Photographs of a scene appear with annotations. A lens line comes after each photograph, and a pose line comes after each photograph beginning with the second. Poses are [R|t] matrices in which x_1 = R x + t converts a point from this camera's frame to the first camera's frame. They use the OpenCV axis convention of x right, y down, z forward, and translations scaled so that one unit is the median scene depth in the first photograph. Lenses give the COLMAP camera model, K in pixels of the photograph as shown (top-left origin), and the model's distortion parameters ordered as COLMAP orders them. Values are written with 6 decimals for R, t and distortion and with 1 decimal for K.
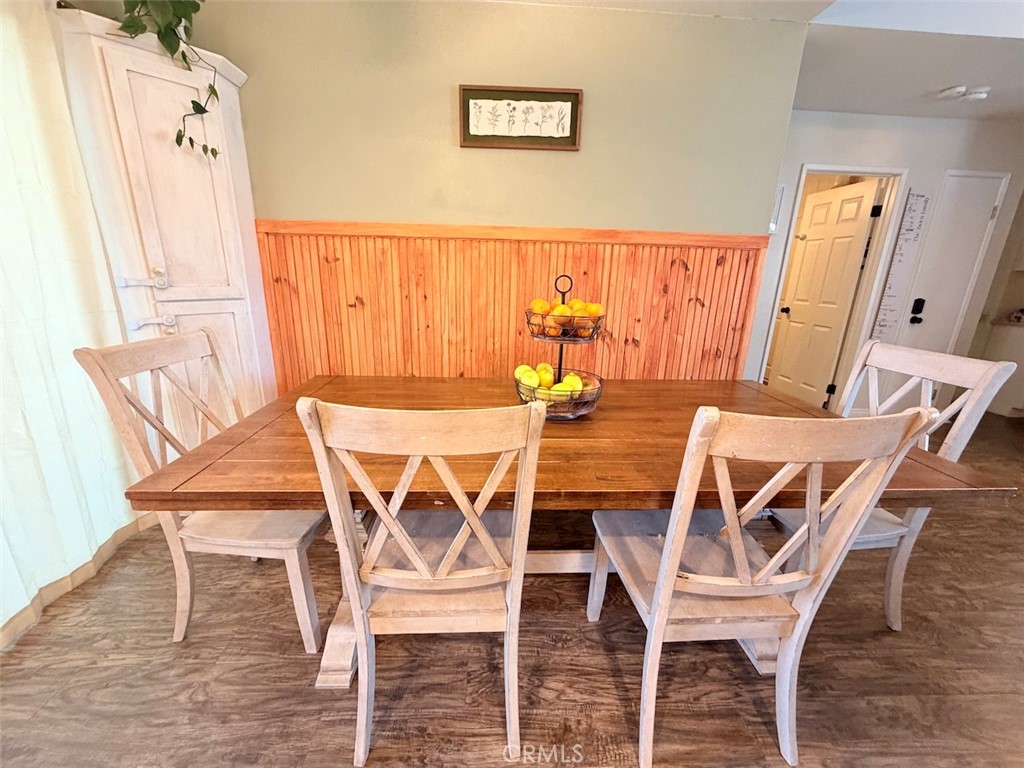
lens RADIAL K [[407.5, 0, 507.9], [0, 407.5, 384.3], [0, 0, 1]] dist [-0.000277, 0.000151]
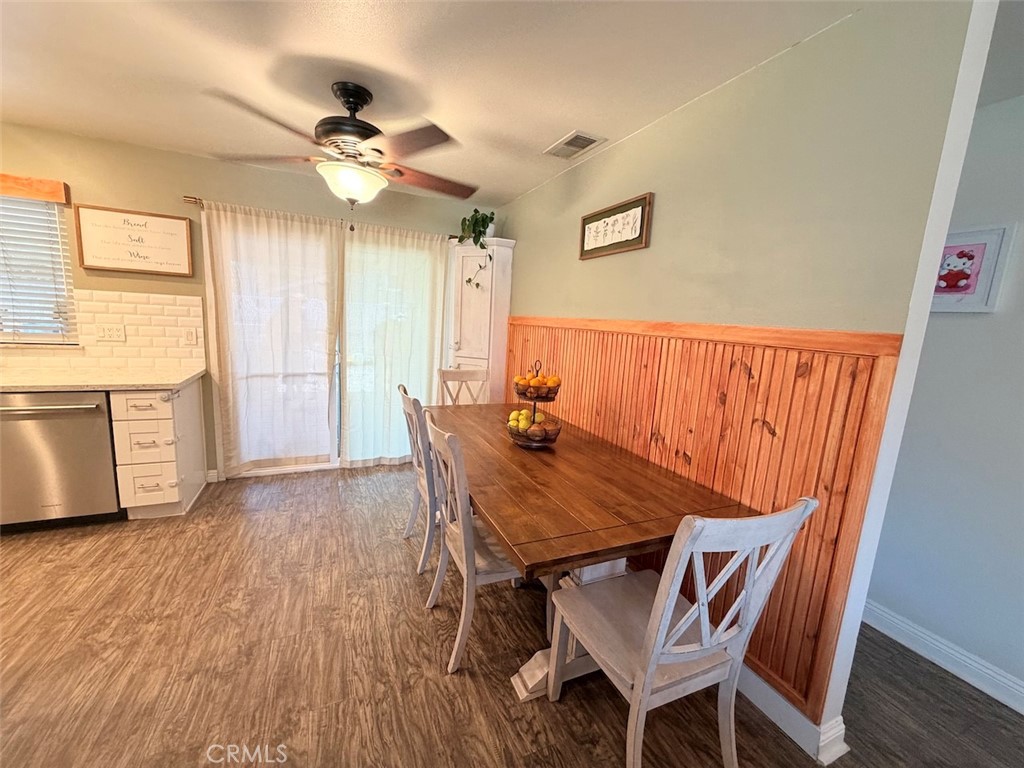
lens RADIAL K [[407.5, 0, 507.9], [0, 407.5, 384.3], [0, 0, 1]] dist [-0.000277, 0.000151]
pose [[0.369014, 0.144457, -0.918129, 0.958659], [-0.297811, 0.954140, 0.030427, -0.171423], [0.880419, 0.262202, 0.395112, 0.371256]]
